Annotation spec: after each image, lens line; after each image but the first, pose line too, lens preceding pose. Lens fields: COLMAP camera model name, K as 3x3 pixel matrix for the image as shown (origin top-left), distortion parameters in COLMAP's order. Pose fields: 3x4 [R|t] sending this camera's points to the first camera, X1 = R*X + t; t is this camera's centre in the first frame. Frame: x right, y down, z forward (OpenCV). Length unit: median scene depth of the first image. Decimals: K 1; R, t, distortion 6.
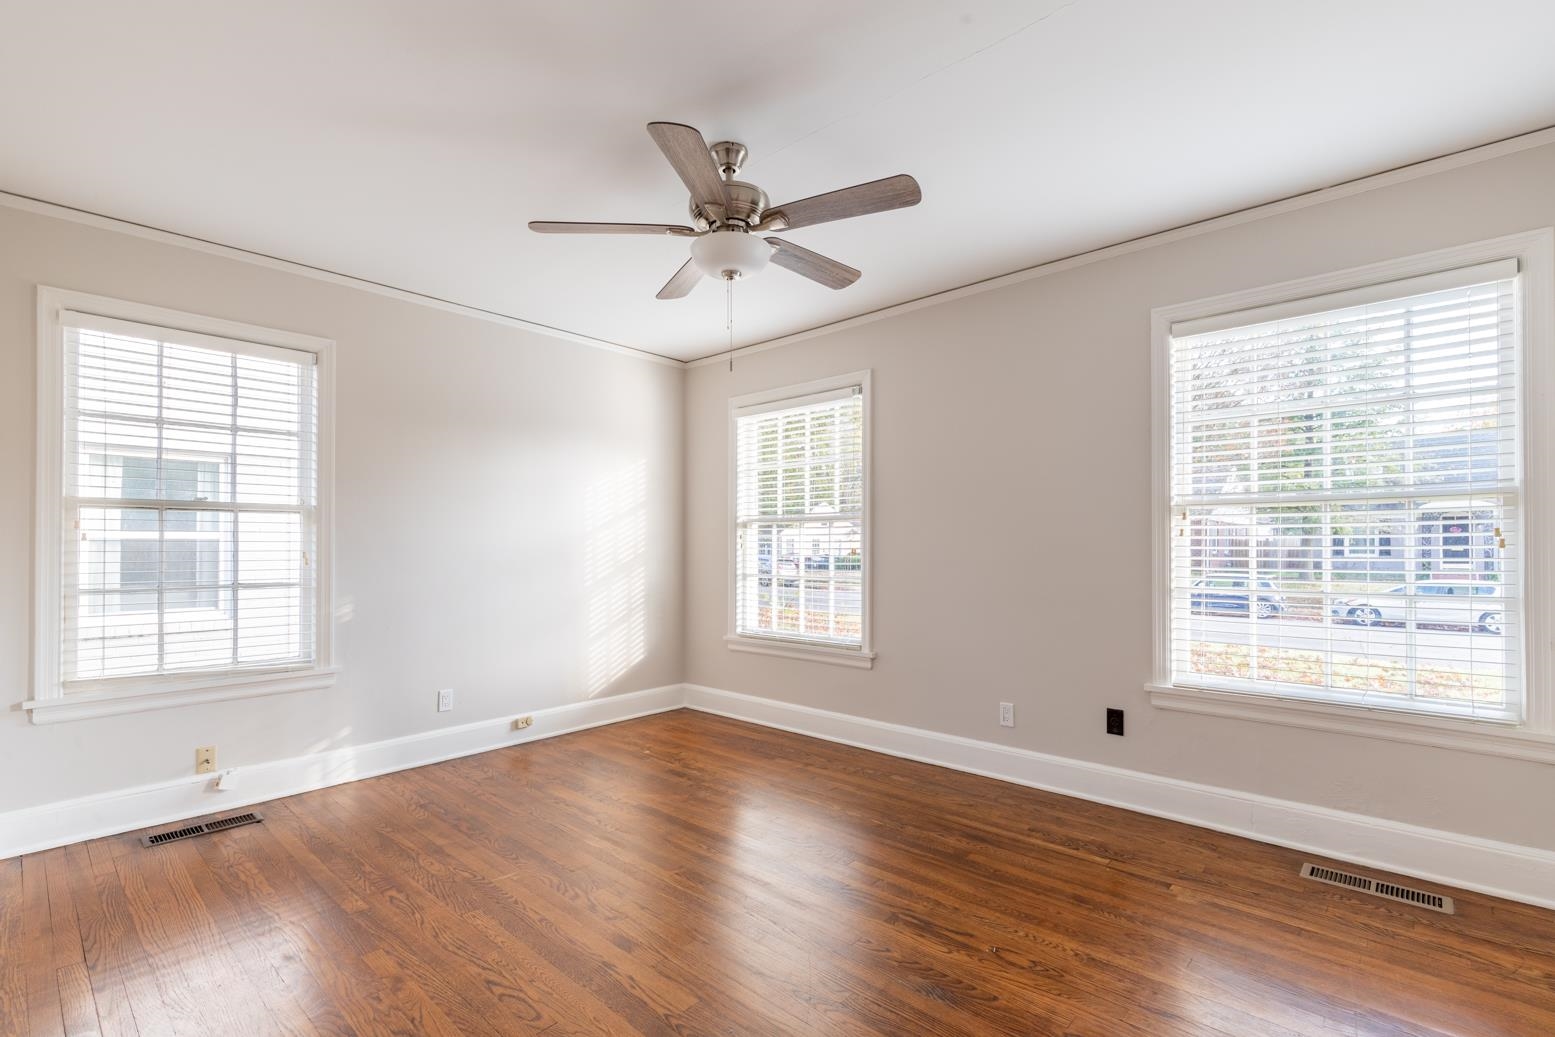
lens RADIAL K [[685.2, 0, 778.0], [0, 685.2, 547.0], [0, 0, 1]] dist [0.001172, -0.000125]
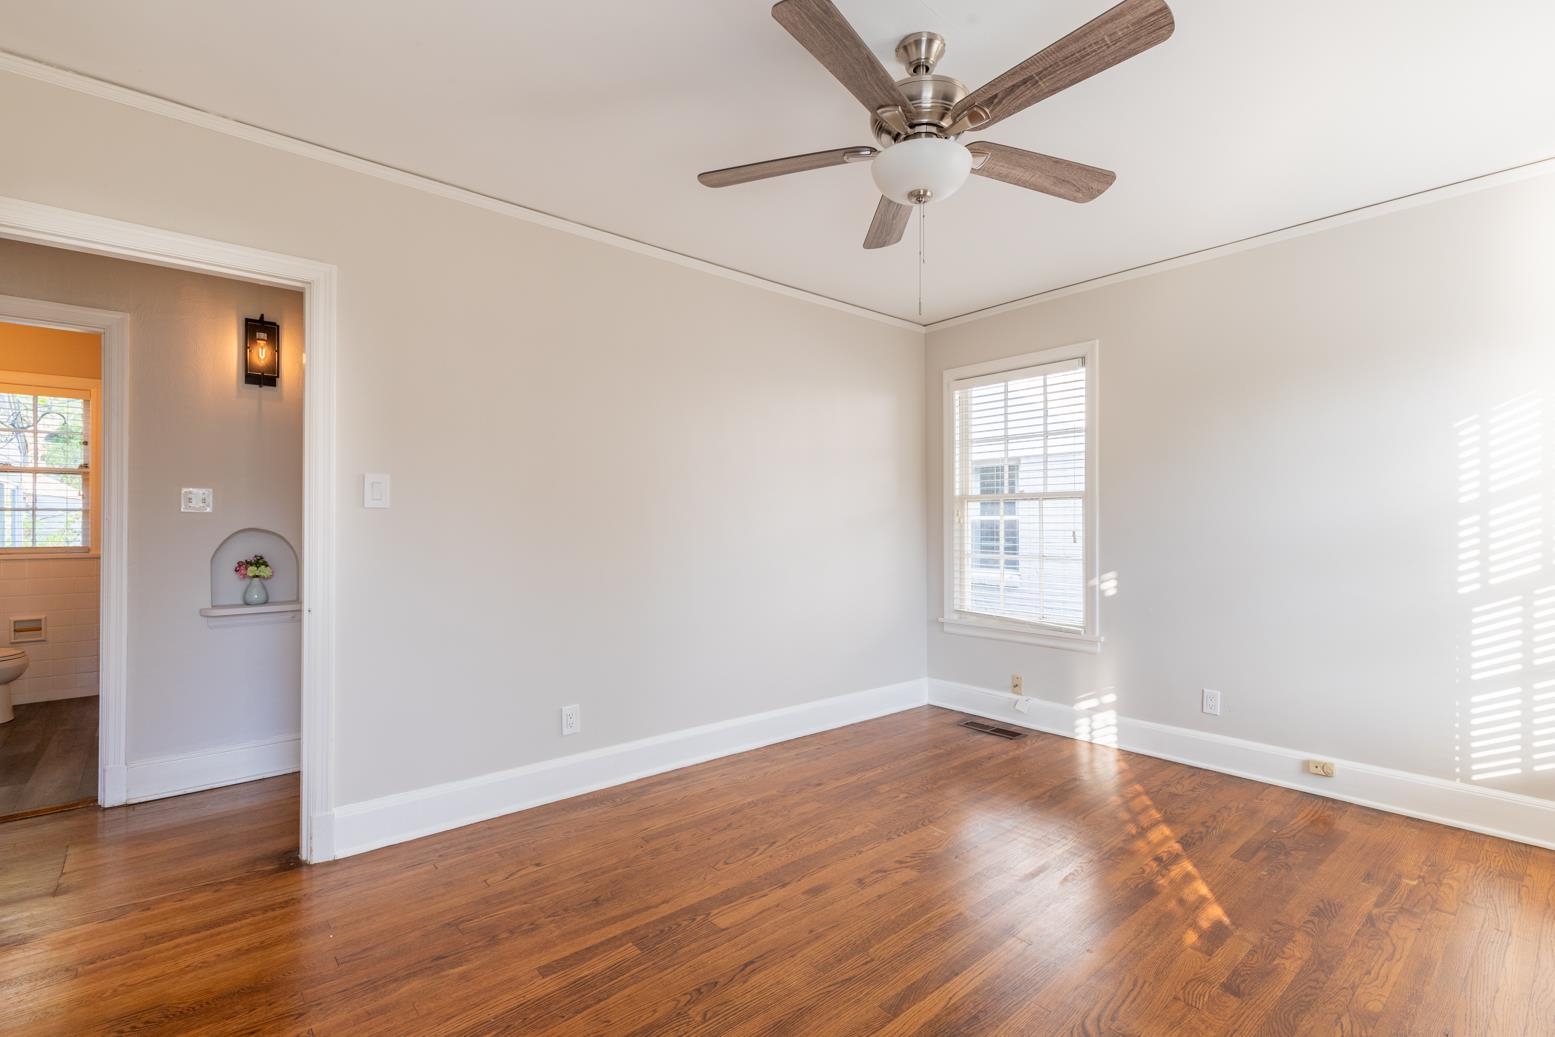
lens RADIAL K [[697.2, 0, 779.1], [0, 697.2, 515.6], [0, 0, 1]] dist [0.001765, 0.000744]
pose [[-0.099498, -0.009398, -0.994993, 0.573832], [0.001959, 0.999952, -0.009640, -0.010010], [0.995036, -0.002908, -0.099475, 0.662162]]
